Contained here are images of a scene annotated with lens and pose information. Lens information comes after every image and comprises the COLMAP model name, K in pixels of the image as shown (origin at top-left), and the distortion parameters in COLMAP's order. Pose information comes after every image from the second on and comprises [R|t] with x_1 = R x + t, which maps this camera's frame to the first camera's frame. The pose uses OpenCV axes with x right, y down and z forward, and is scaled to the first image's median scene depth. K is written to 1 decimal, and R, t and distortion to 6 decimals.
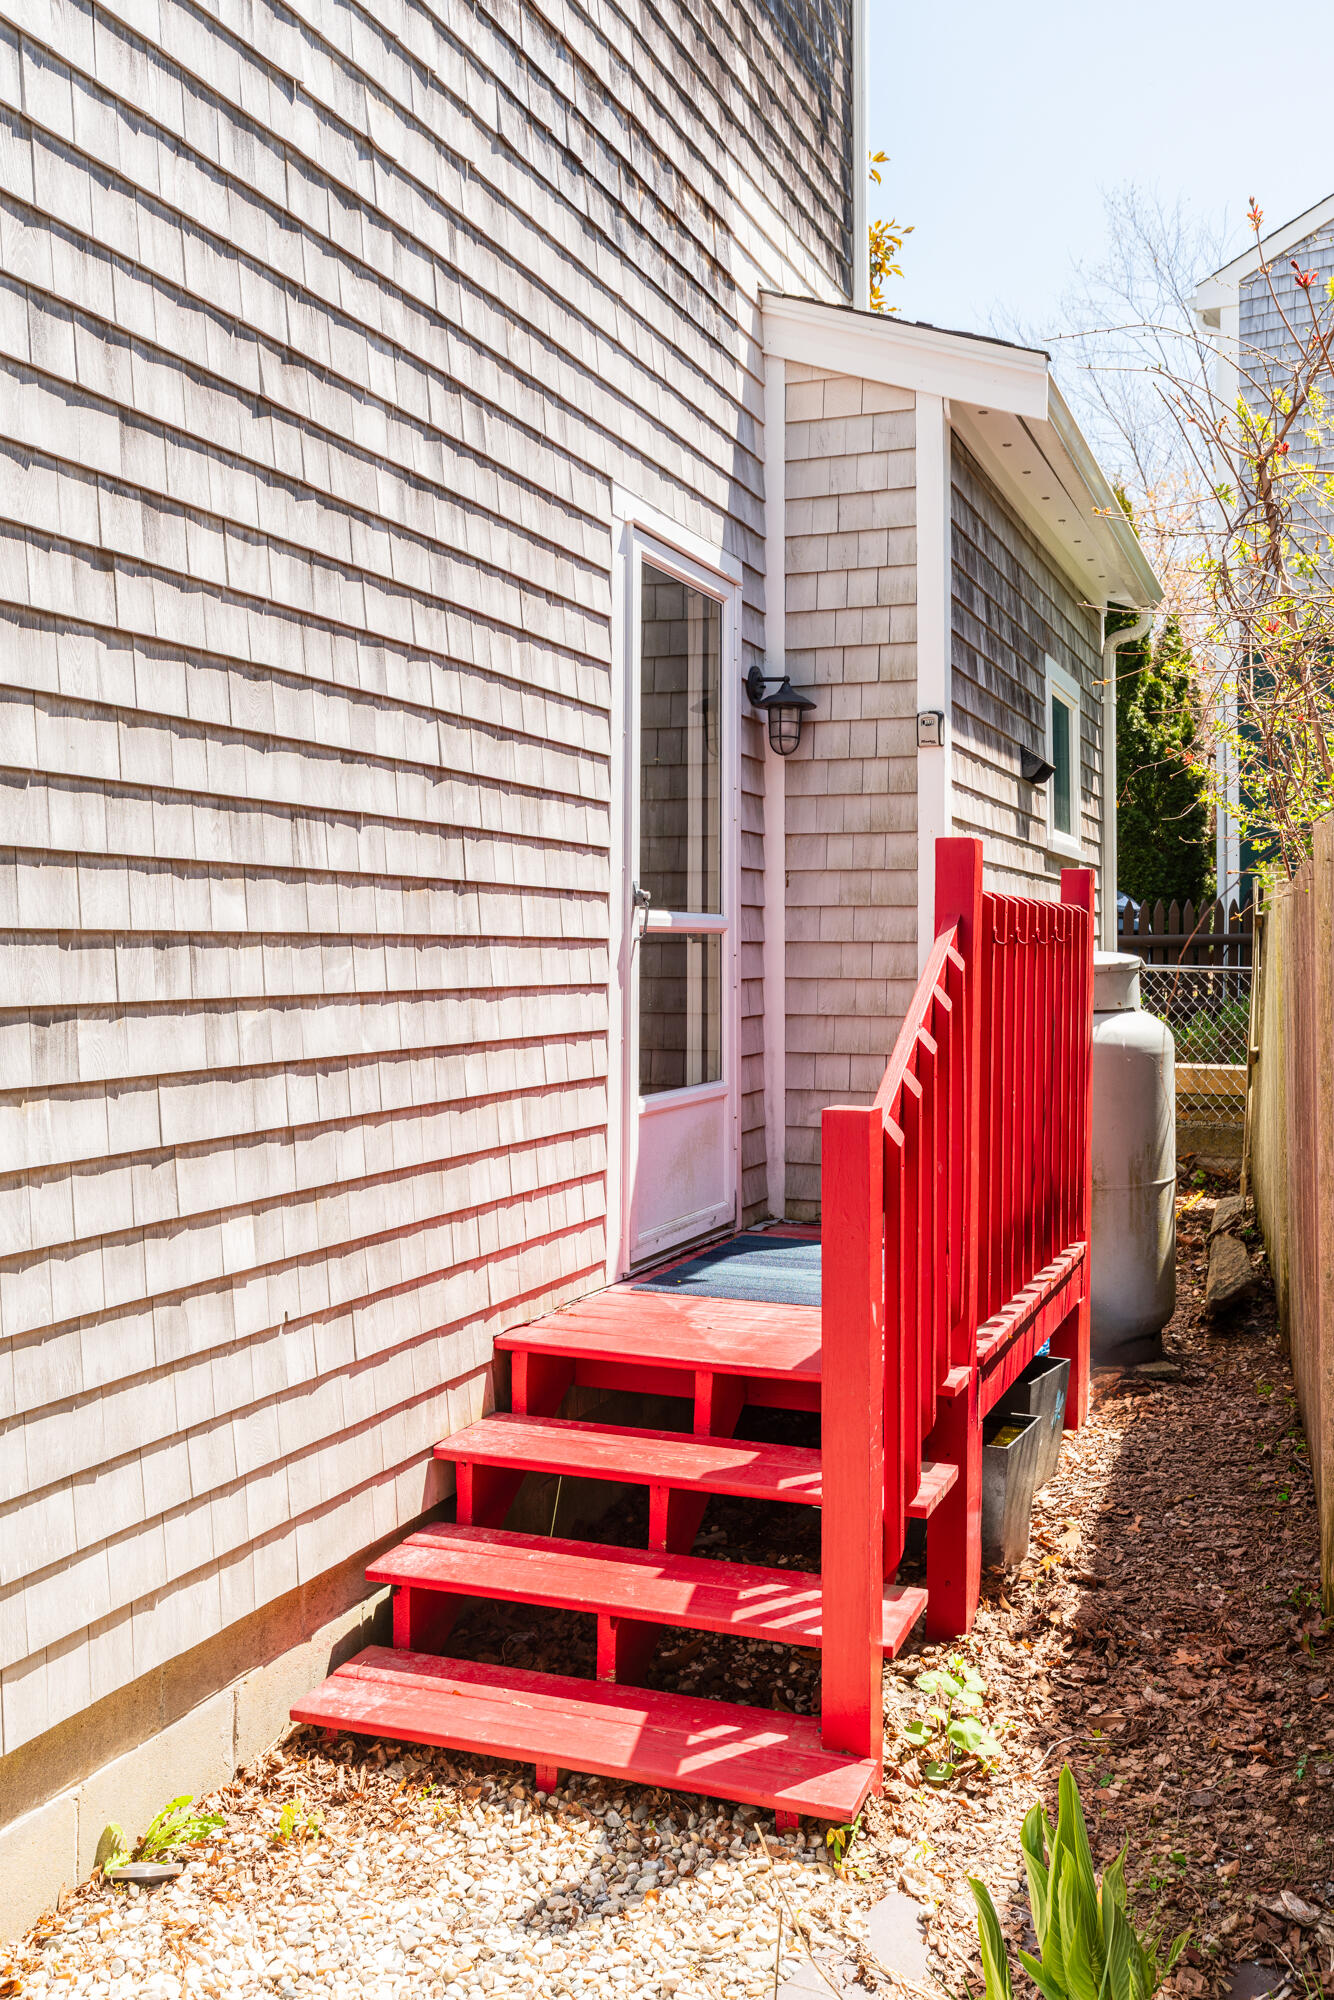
lens RADIAL K [[1773.9, 0, 667.0], [0, 1773.9, 1000.0], [0, 0, 1]] dist [-0.001490, -0.000683]
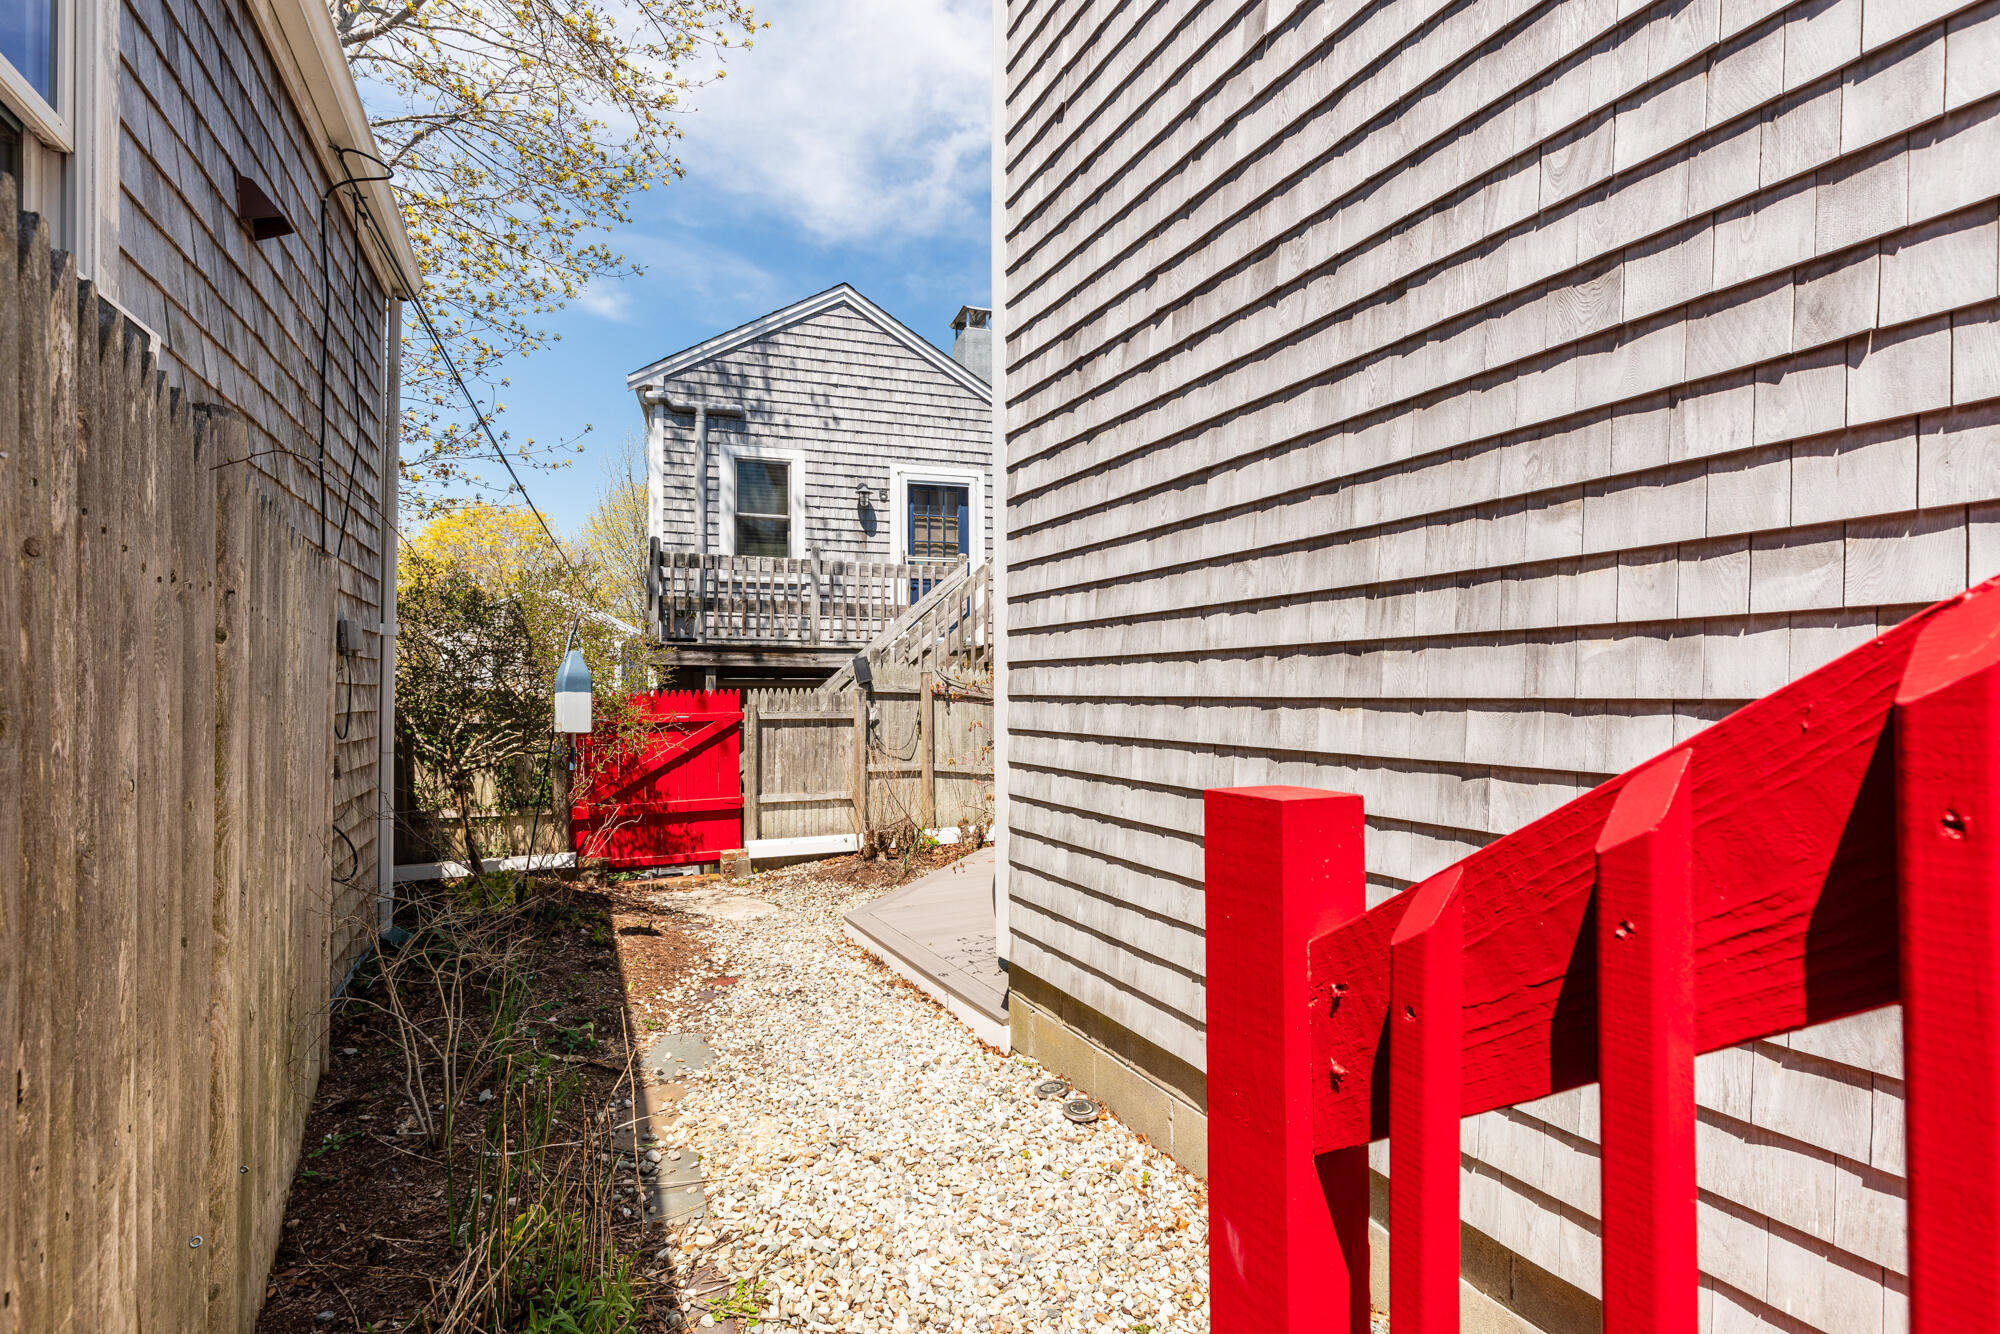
lens RADIAL K [[955.7, 0, 1000.0], [0, 955.7, 667.0], [0, 0, 1]] dist [0.000667, -0.000693]
pose [[-0.678543, -0.006581, -0.734531, 0.345350], [-0.009093, 0.999959, -0.000559, 0.023664], [0.734505, 0.006300, -0.678575, 1.144001]]
